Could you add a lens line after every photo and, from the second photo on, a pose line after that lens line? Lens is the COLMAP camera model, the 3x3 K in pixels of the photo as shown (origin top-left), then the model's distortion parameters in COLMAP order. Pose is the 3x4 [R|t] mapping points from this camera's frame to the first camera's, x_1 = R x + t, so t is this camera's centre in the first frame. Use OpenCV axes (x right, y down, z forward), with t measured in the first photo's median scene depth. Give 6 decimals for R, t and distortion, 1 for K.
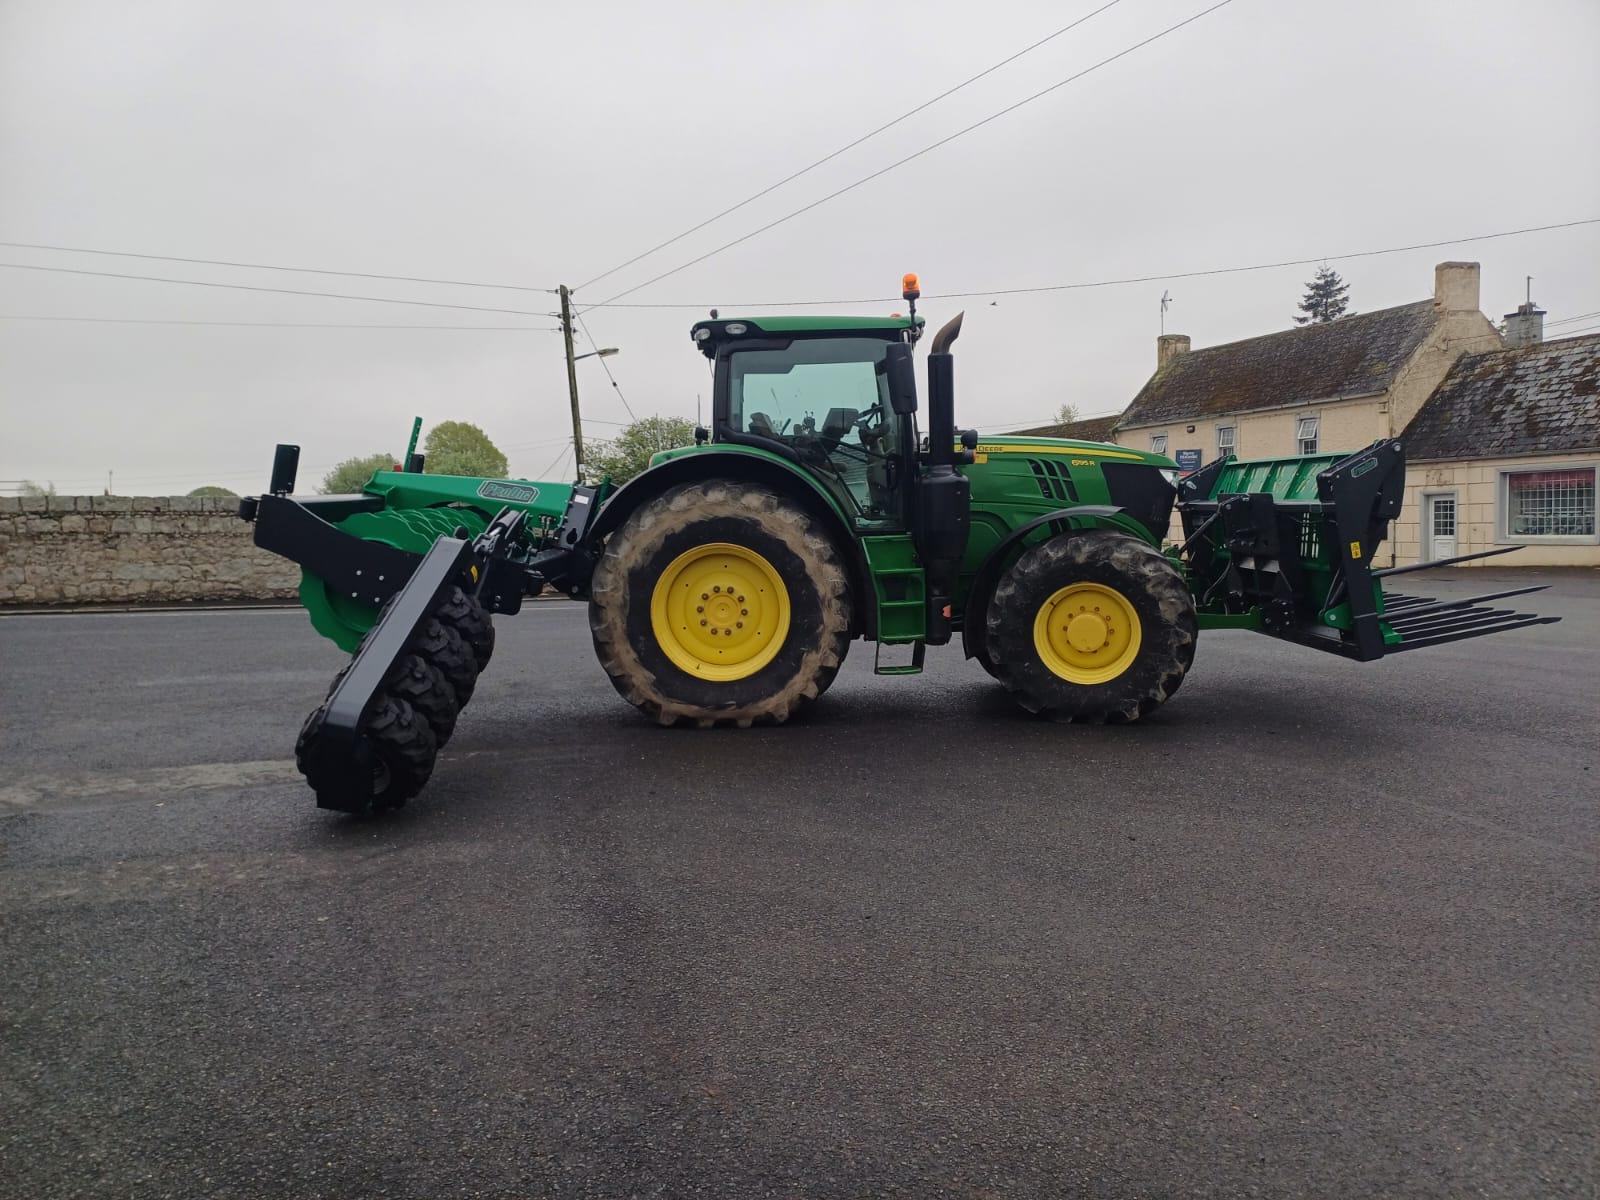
lens RADIAL K [[1099.0, 0, 800.0], [0, 1099.0, 600.0], [0, 0, 1]] dist [0.217180, -0.253848]
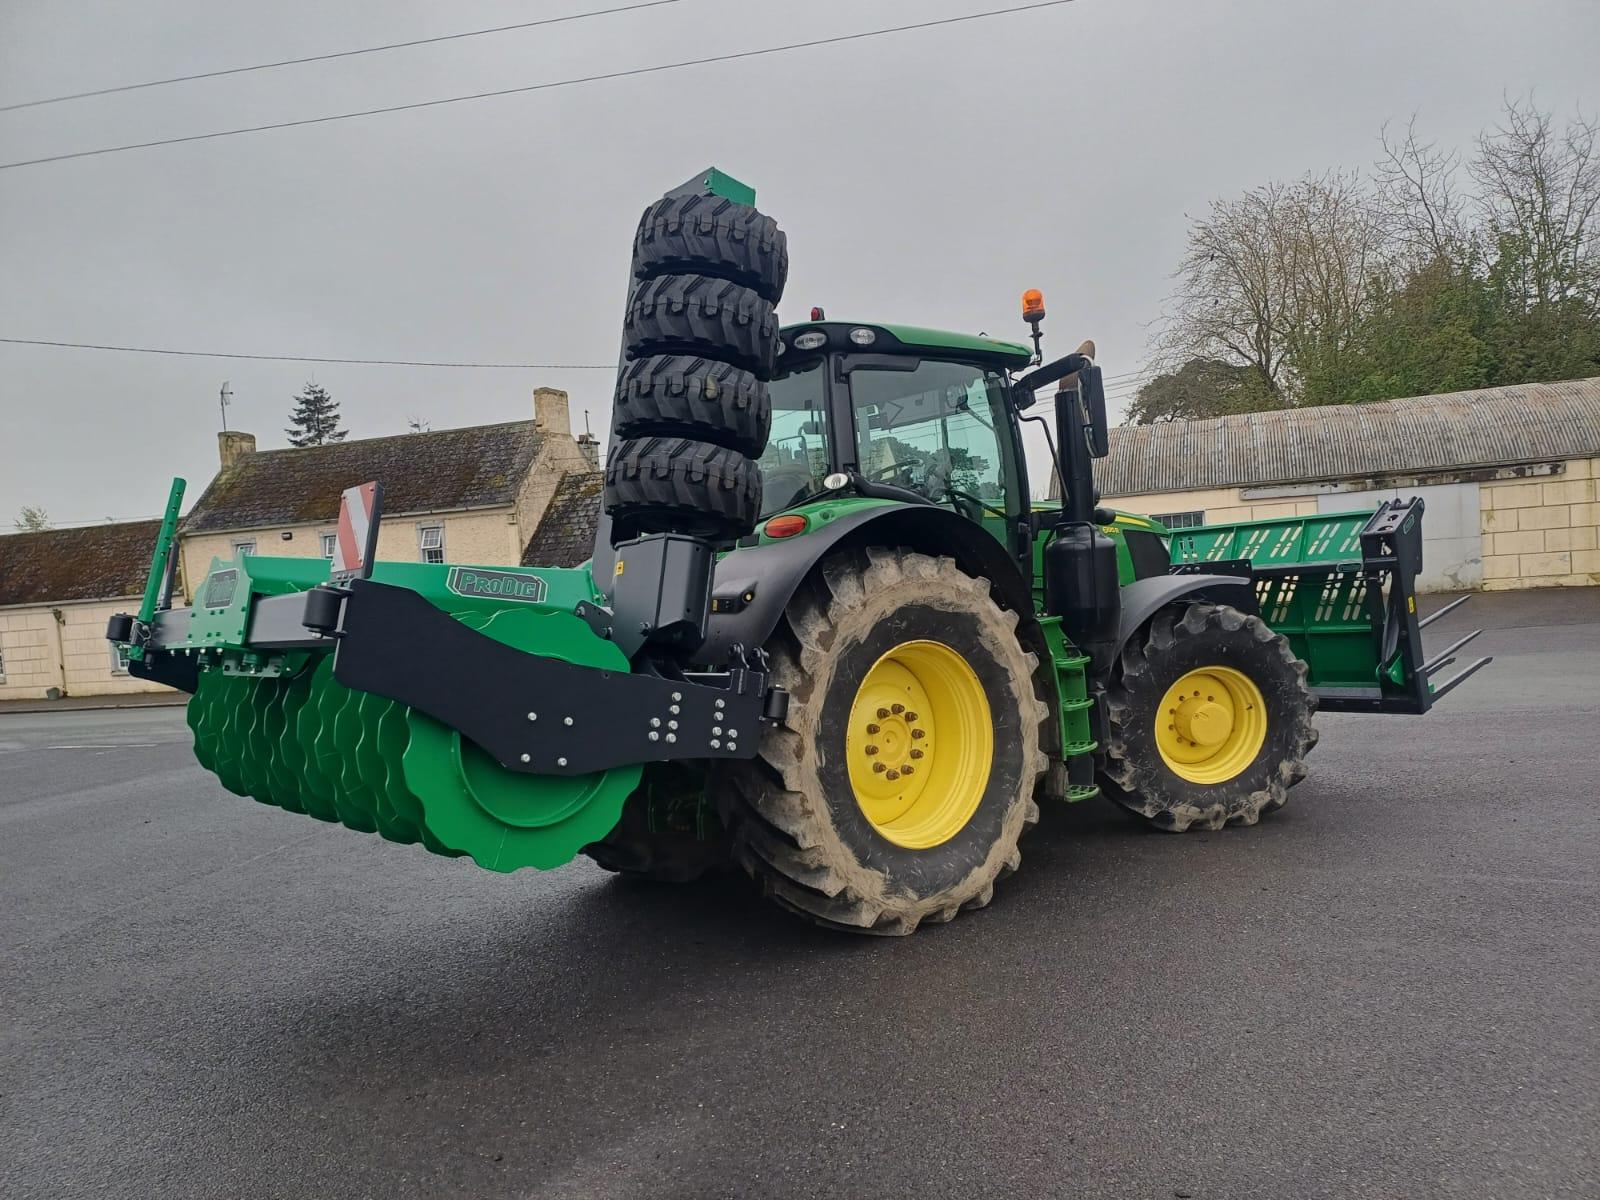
lens RADIAL K [[1170.8, 0, 780.0], [0, 1170.8, 602.4], [0, 0, 1]] dist [0.035543, -0.005681]
pose [[0.657424, -0.027214, 0.753029, -0.148521], [0.103688, 0.993108, -0.054634, -0.010162], [-0.746353, 0.113998, 0.655715, 0.139304]]
